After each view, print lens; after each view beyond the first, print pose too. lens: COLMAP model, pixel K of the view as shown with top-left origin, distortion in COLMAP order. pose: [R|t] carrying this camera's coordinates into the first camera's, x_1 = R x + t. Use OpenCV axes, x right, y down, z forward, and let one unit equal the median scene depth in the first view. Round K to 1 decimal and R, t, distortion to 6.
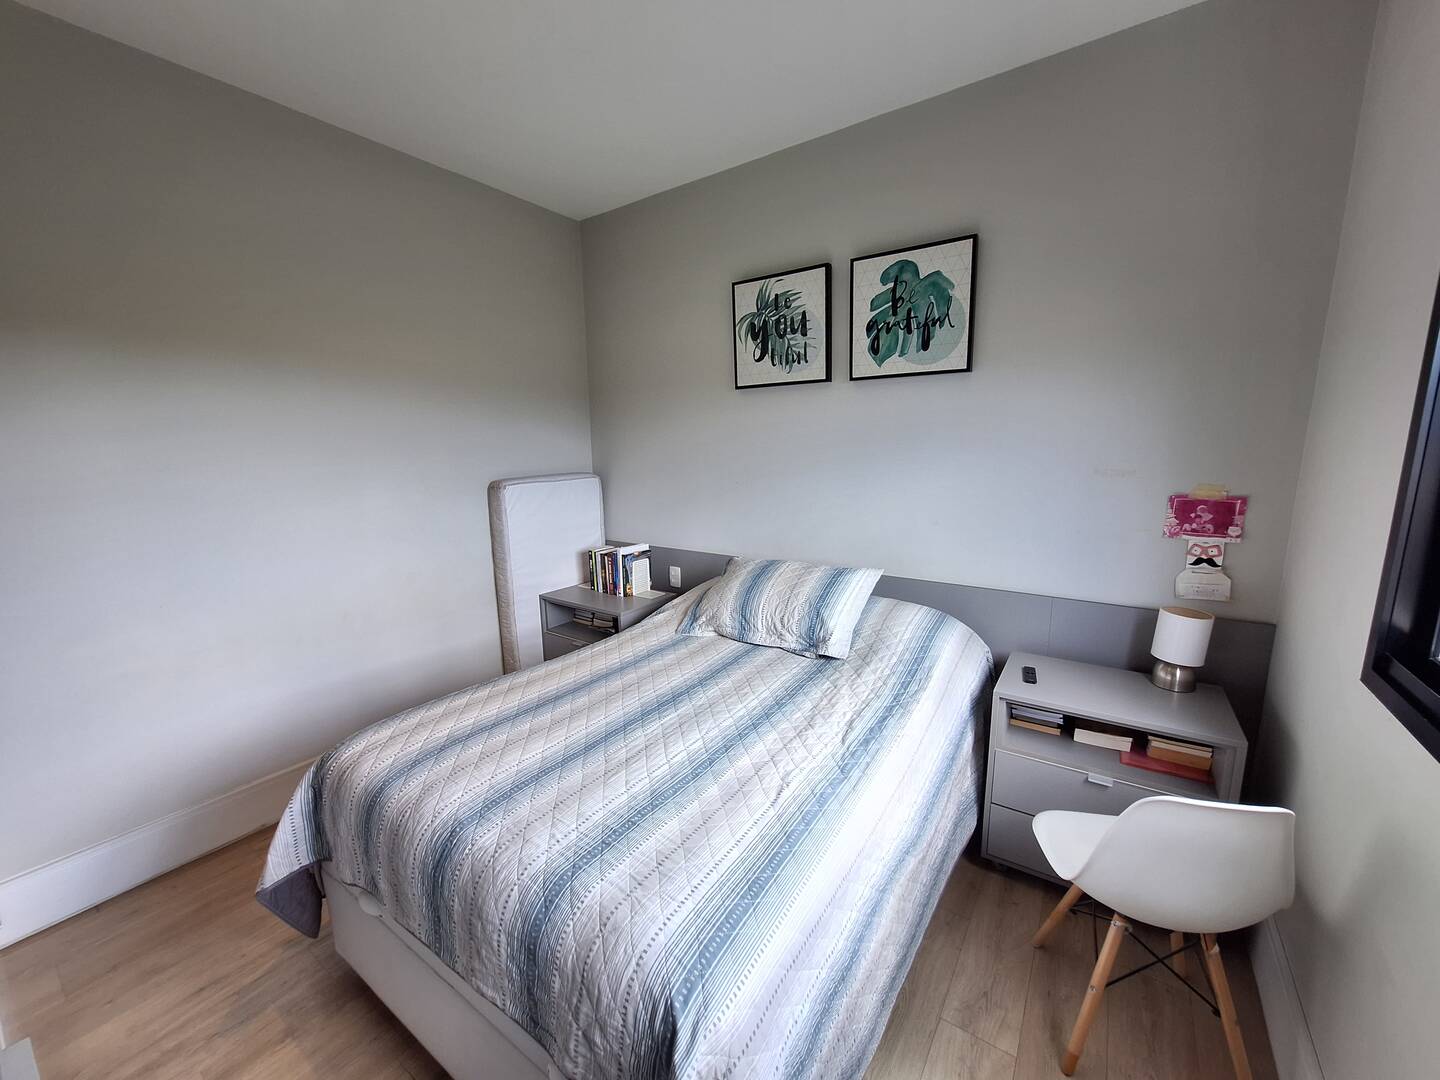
lens RADIAL K [[566.6, 0, 726.0], [0, 566.6, 540.5], [0, 0, 1]] dist [-0.012237, 0.003958]
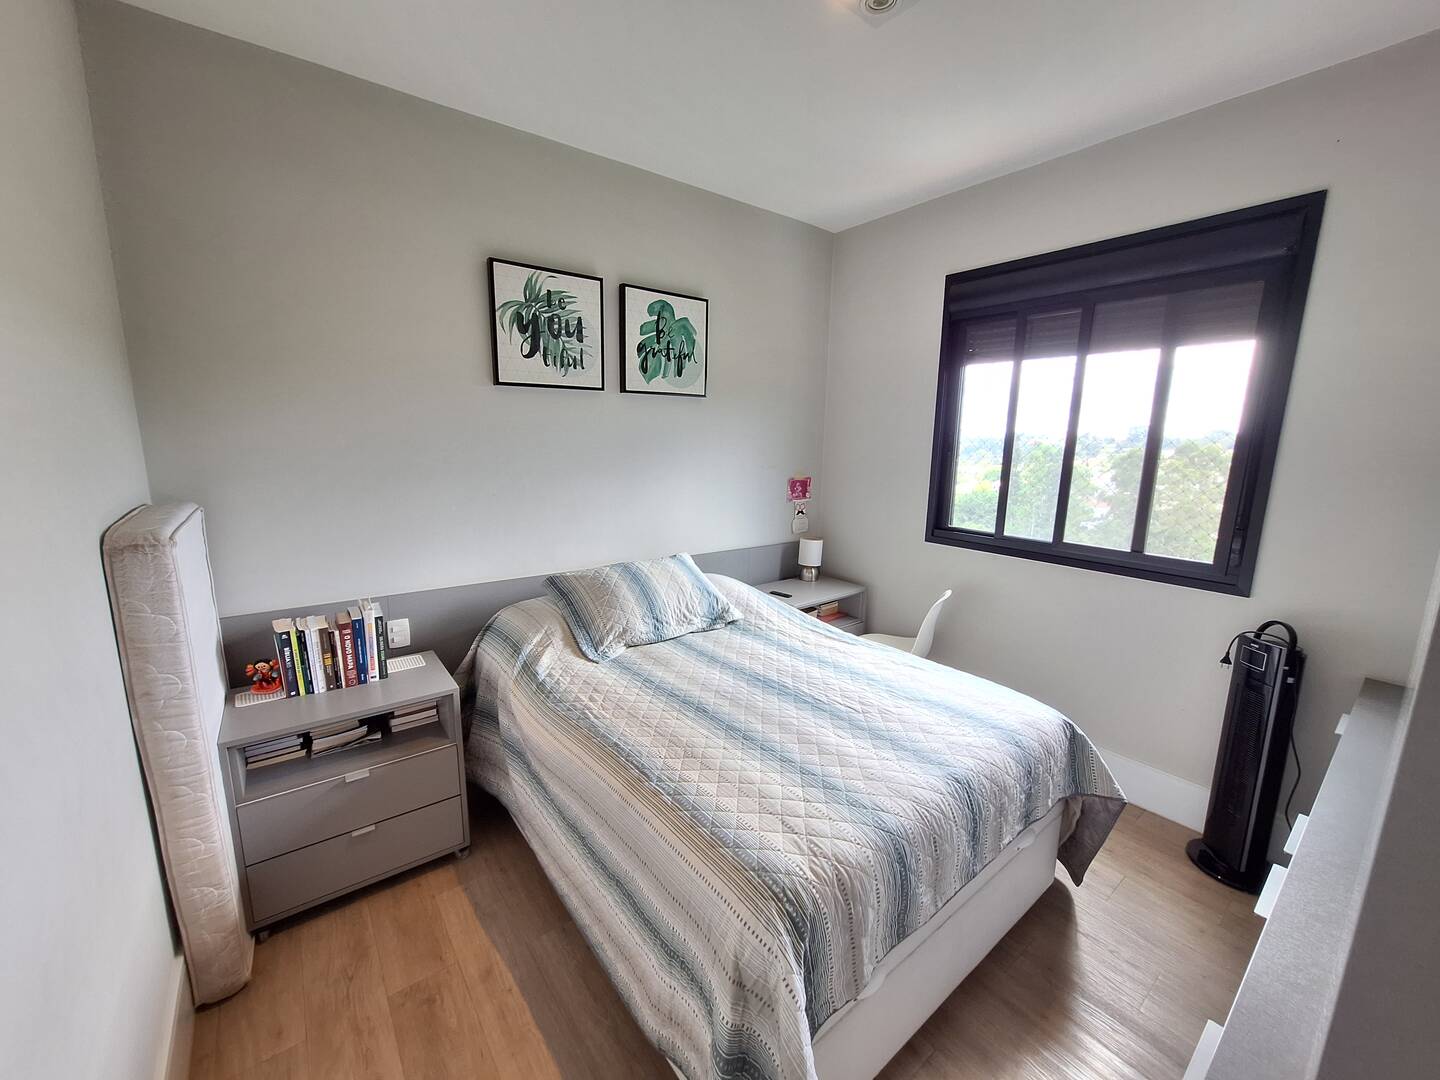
lens RADIAL K [[566.6, 0, 726.0], [0, 566.6, 540.5], [0, 0, 1]] dist [-0.012237, 0.003958]
pose [[0.307949, -0.151313, 0.939293, -0.788629], [0.148028, 0.982869, 0.109802, -0.088377], [-0.939817, 0.105228, 0.325072, 0.474099]]
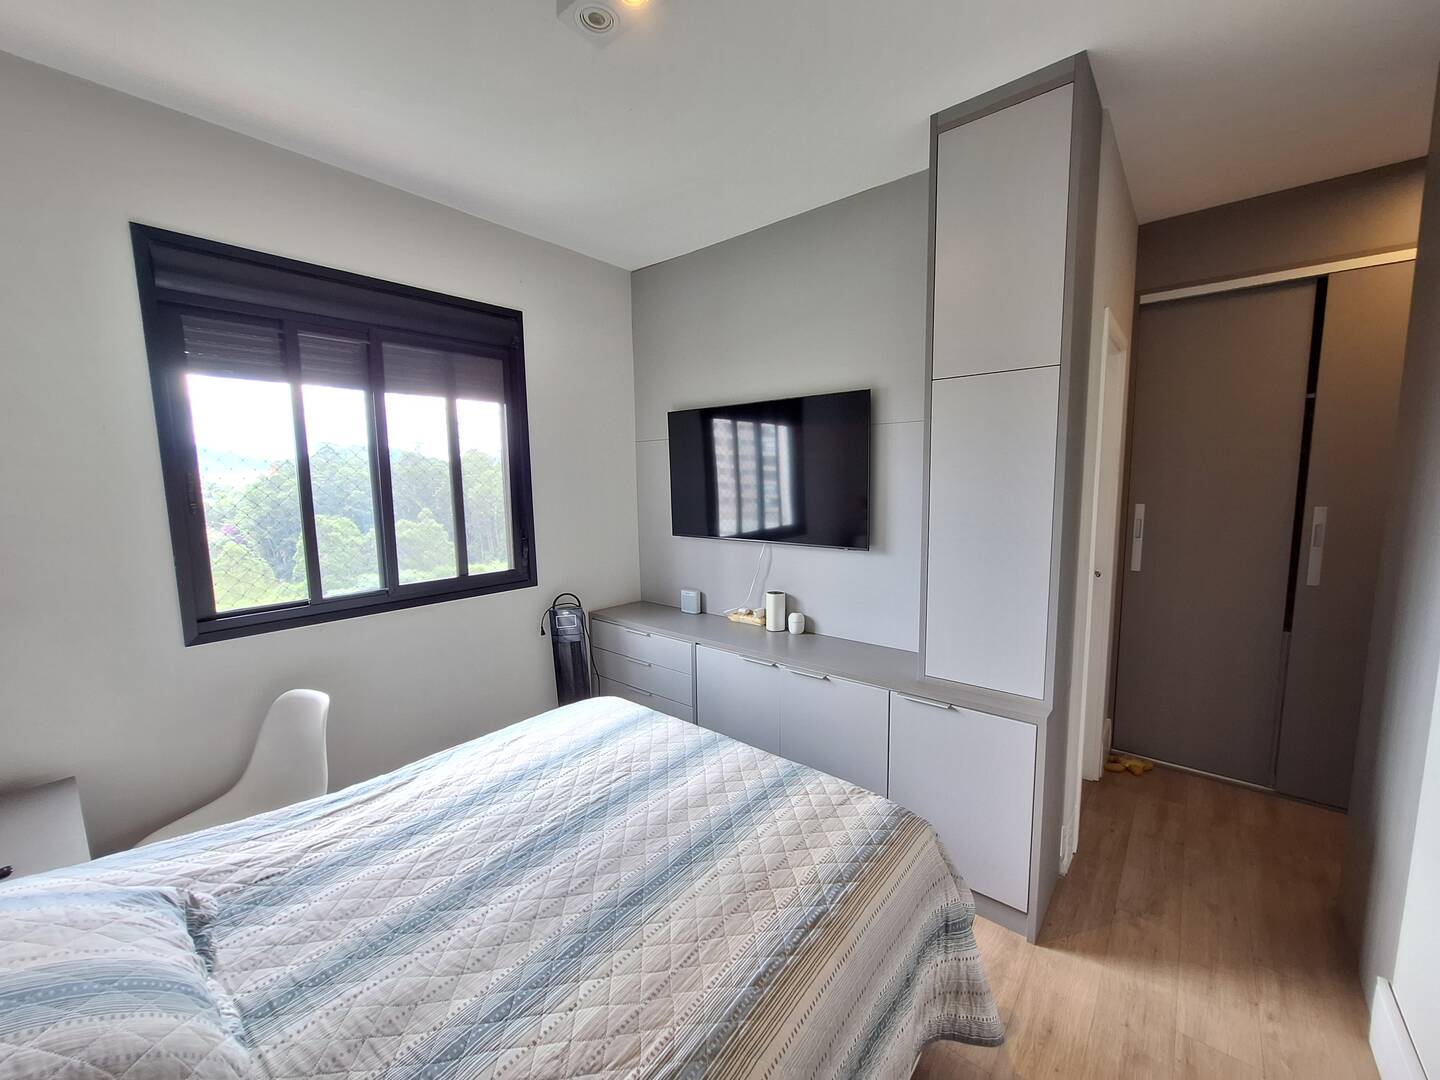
lens RADIAL K [[566.6, 0, 726.0], [0, 566.6, 540.5], [0, 0, 1]] dist [-0.012237, 0.003958]
pose [[-0.993347, 0.016657, 0.113947, -0.303574], [0.048980, 0.956633, 0.287149, -0.210563], [-0.104222, 0.290820, -0.951084, 1.088627]]
